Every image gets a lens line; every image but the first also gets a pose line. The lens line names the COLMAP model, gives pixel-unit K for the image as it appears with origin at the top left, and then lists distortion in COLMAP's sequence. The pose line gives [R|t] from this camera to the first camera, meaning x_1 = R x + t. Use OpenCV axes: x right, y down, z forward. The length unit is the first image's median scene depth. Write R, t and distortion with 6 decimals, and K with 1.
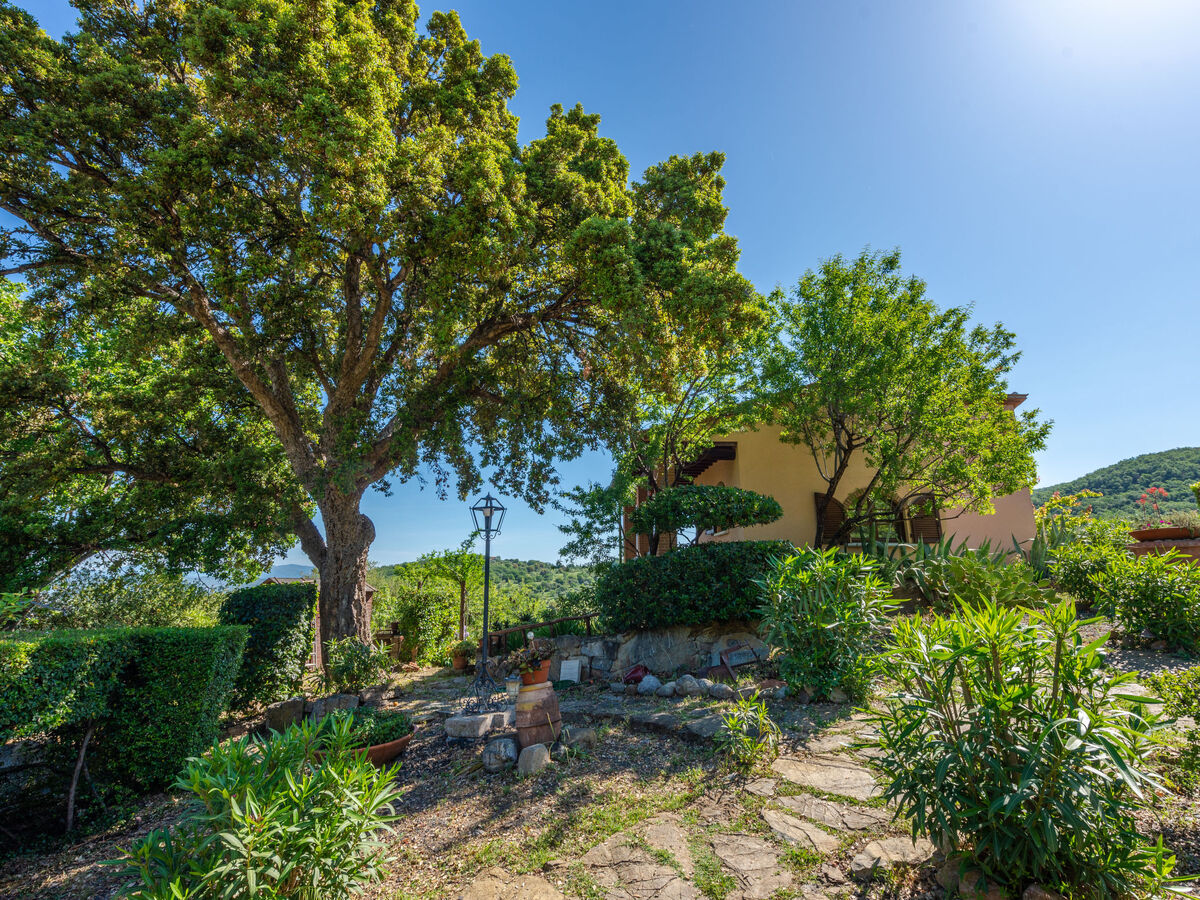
lens RADIAL K [[551.8, 0, 595.0], [0, 551.8, 450.3], [0, 0, 1]] dist [-0.001980, -0.001369]
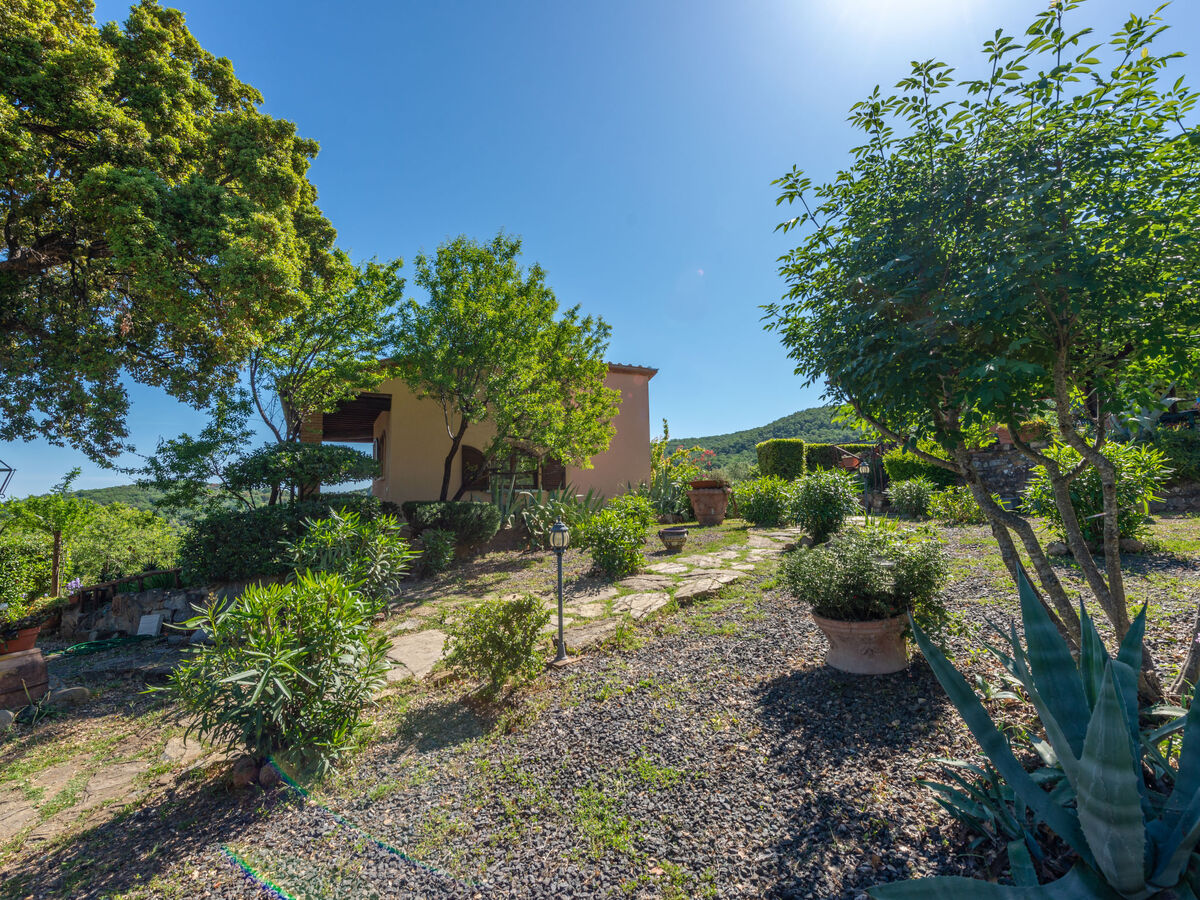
lens RADIAL K [[551.8, 0, 595.0], [0, 551.8, 450.3], [0, 0, 1]] dist [-0.001980, -0.001369]
pose [[0.910904, 0.029039, 0.411596, 0.234177], [-0.081930, 0.990388, 0.111444, -0.073761], [-0.404403, -0.135237, 0.904527, -0.146292]]
